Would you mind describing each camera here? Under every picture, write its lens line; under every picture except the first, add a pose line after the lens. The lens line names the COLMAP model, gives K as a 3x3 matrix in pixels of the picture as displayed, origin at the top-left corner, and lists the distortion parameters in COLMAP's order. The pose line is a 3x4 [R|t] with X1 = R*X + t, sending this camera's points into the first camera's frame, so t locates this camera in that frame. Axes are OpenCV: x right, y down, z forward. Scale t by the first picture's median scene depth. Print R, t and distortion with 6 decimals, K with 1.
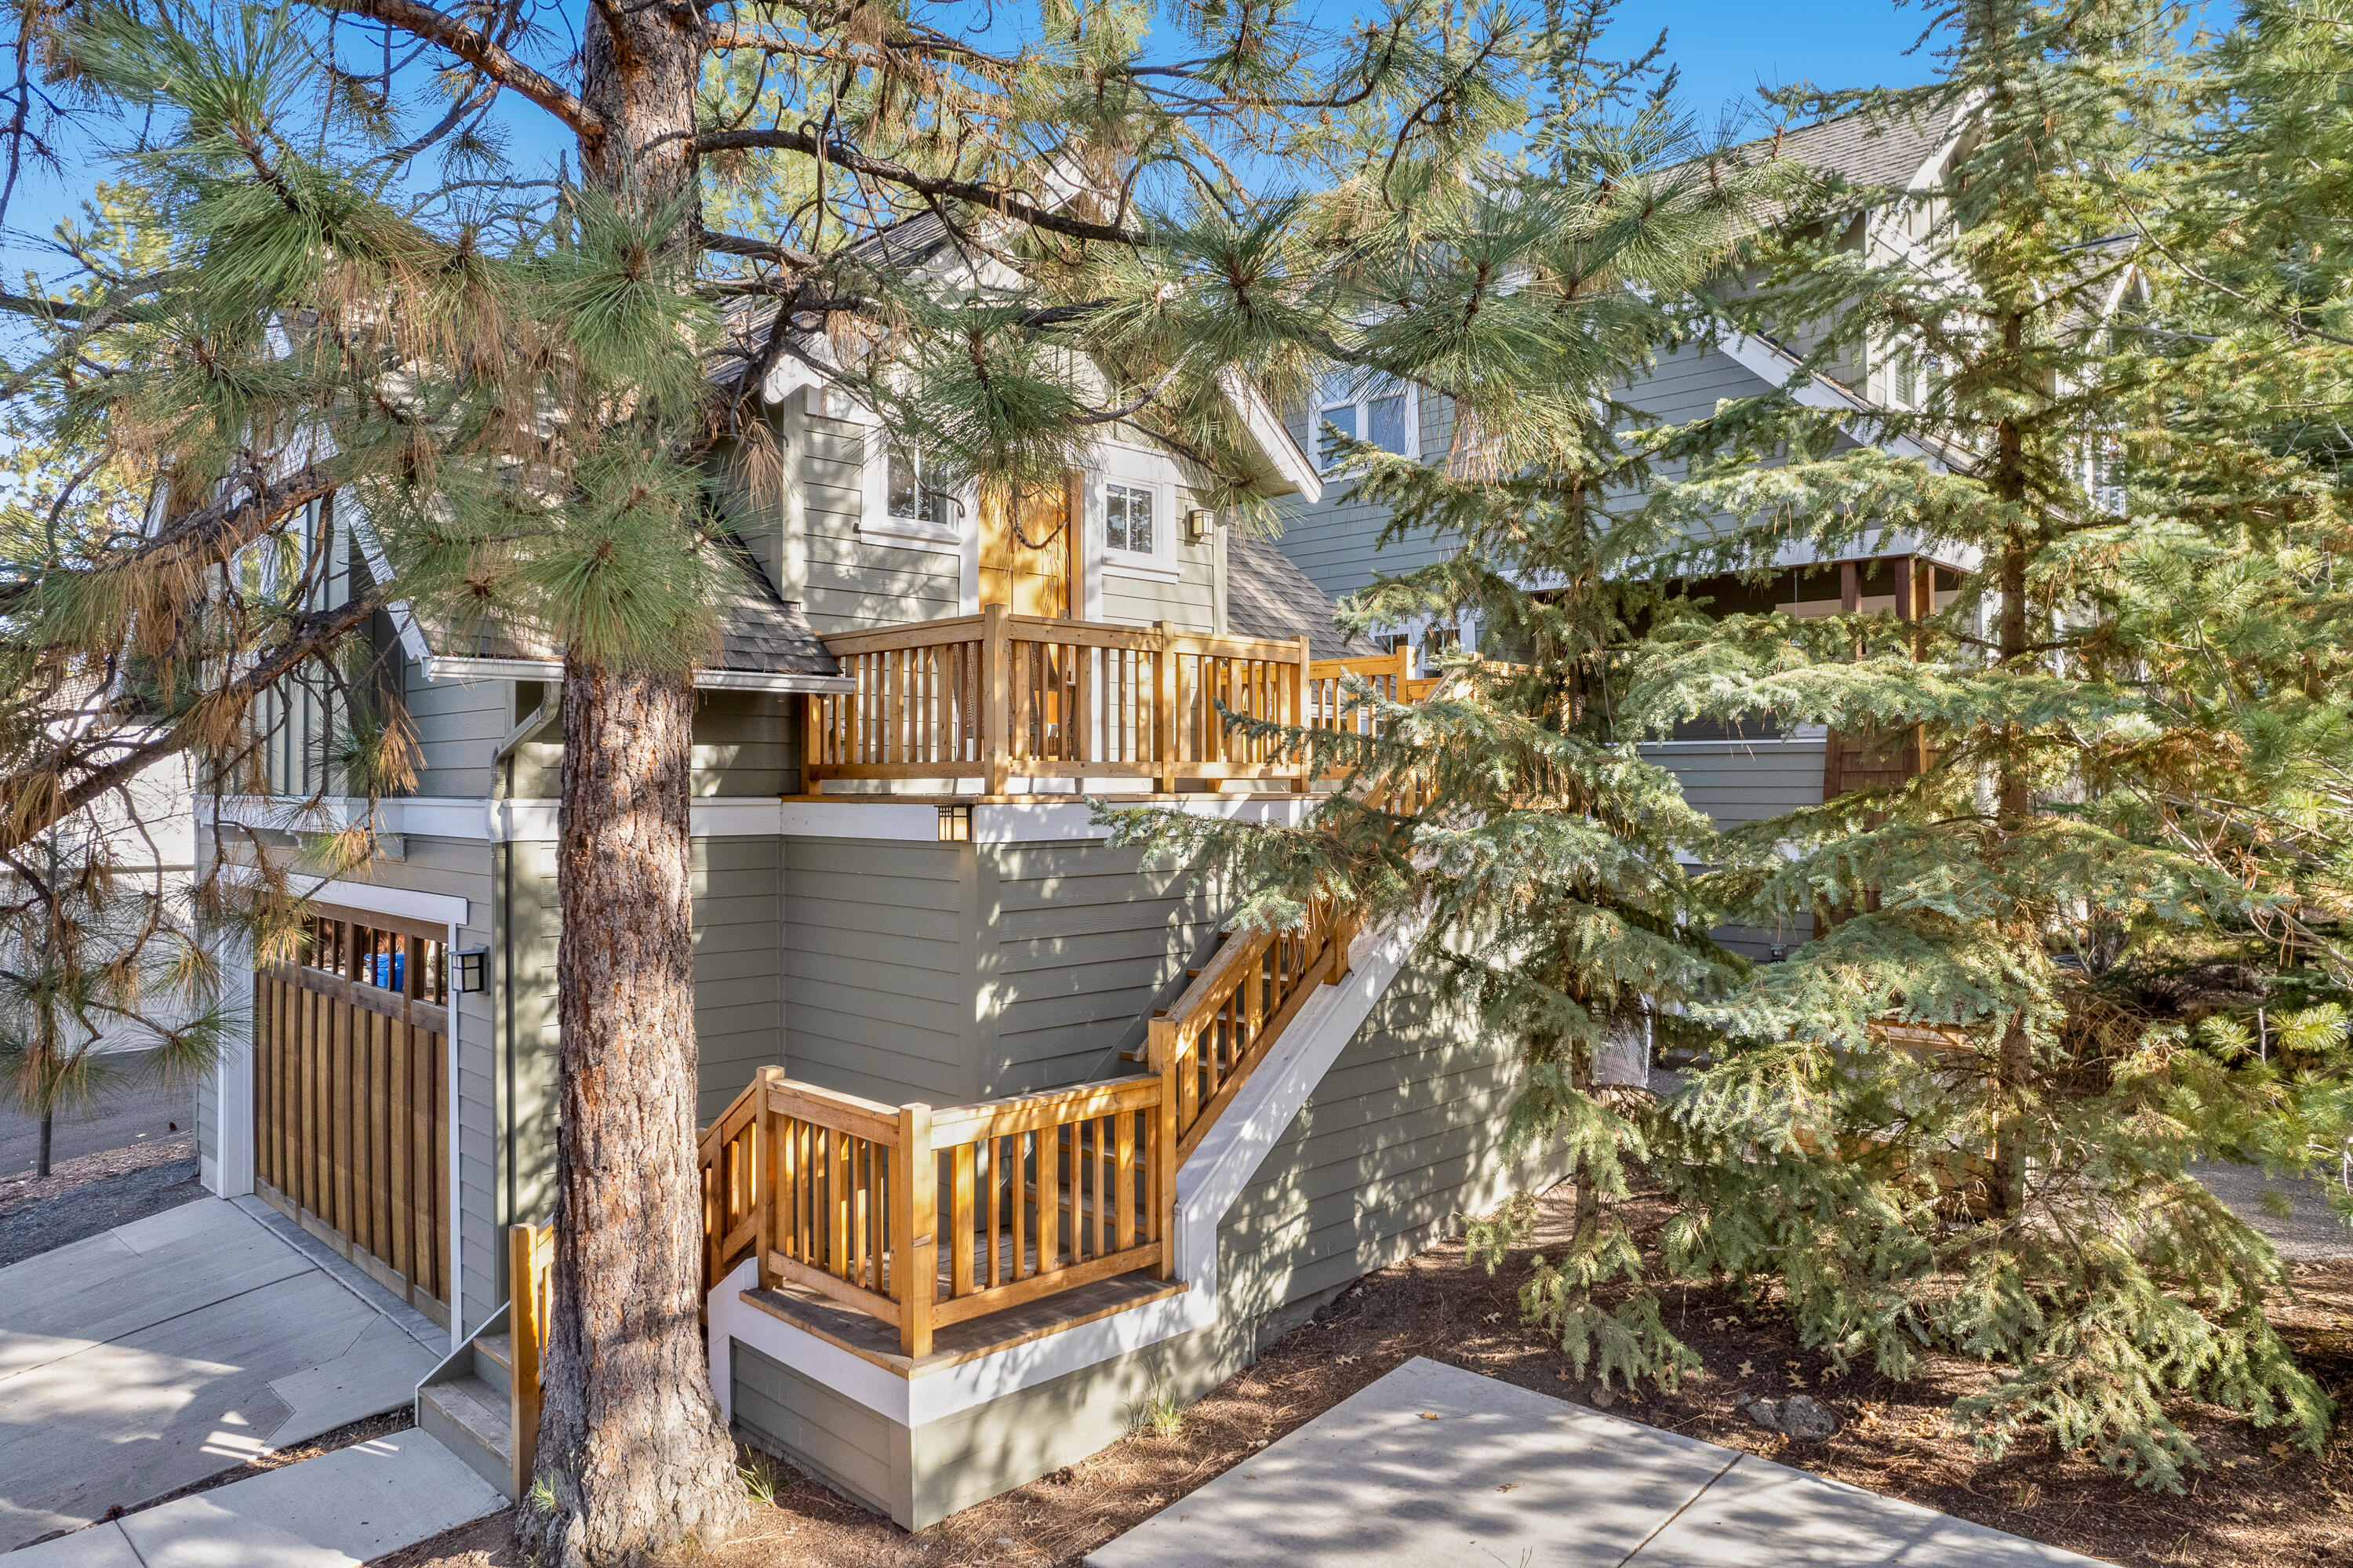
lens RADIAL K [[1586.8, 0, 1199.9], [0, 1586.8, 779.8], [0, 0, 1]] dist [-0.042121, 0.009341]
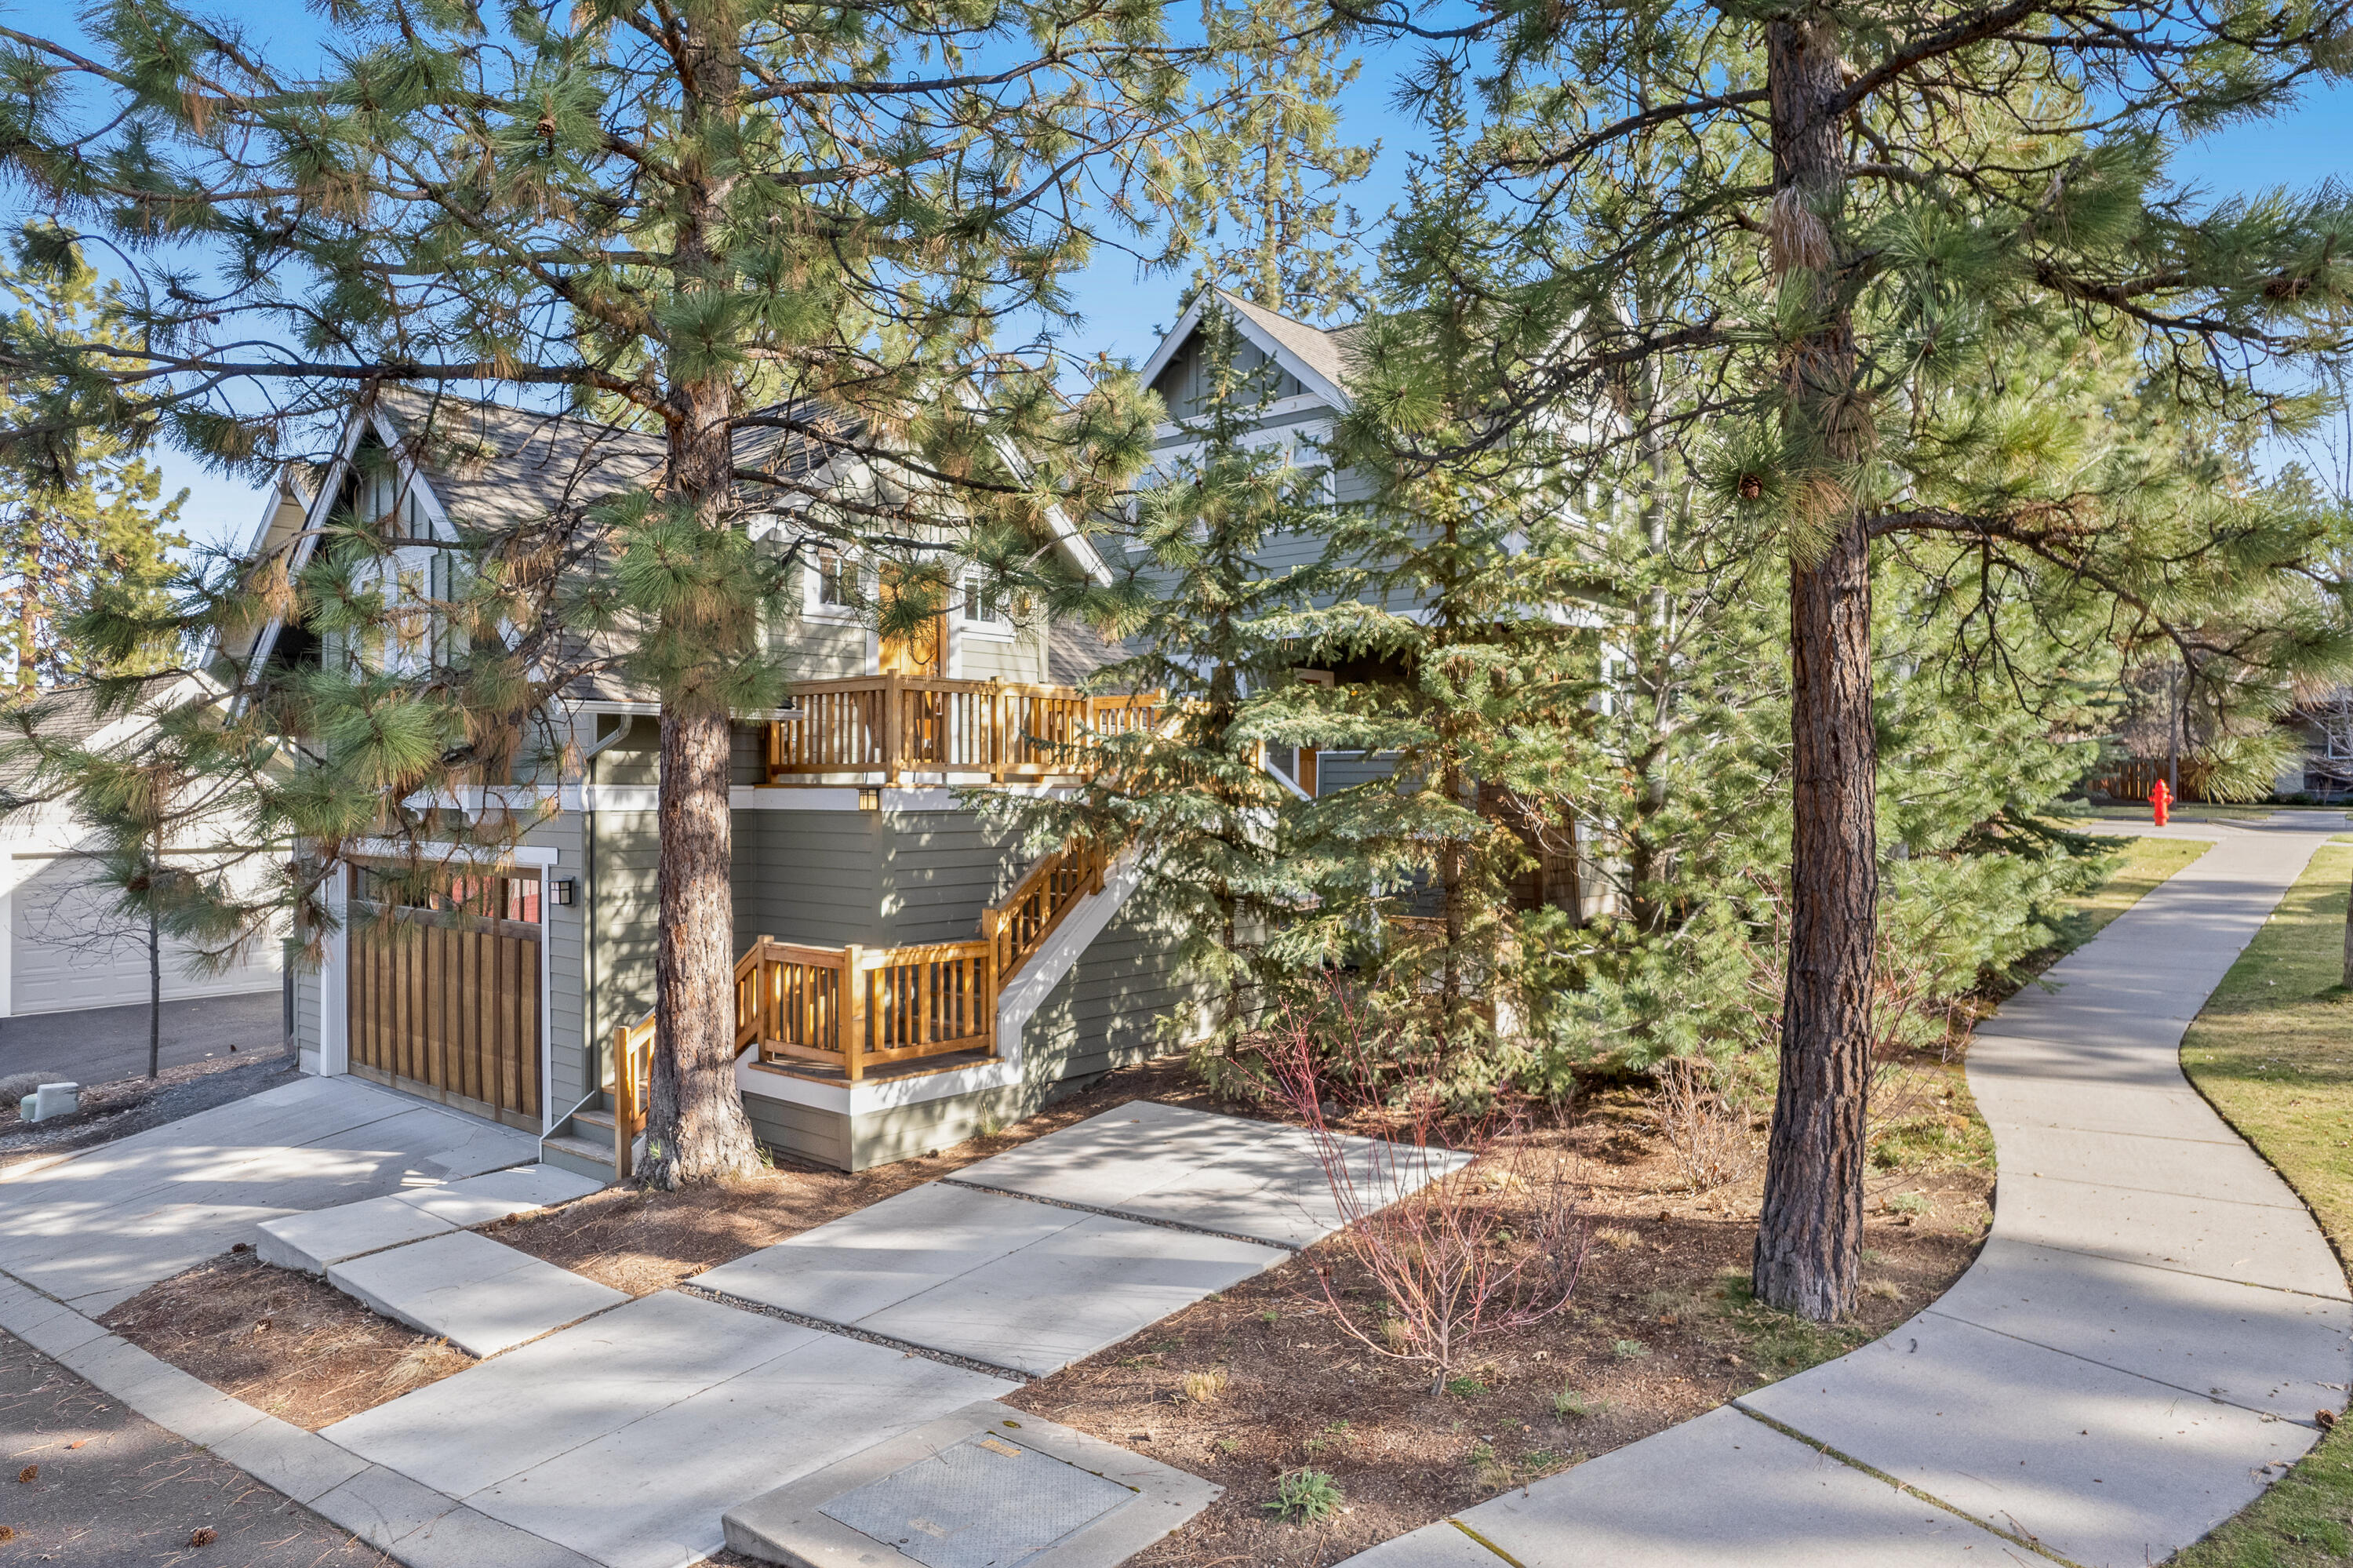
lens RADIAL K [[1586.8, 0, 1156.1], [0, 1586.8, 776.2], [0, 0, 1]] dist [-0.042121, 0.009341]
pose [[0.998731, 0.001735, 0.050326, 0.069218], [-0.001552, 0.999992, -0.003668, 0.008774], [-0.050332, 0.003585, 0.998726, -0.738213]]
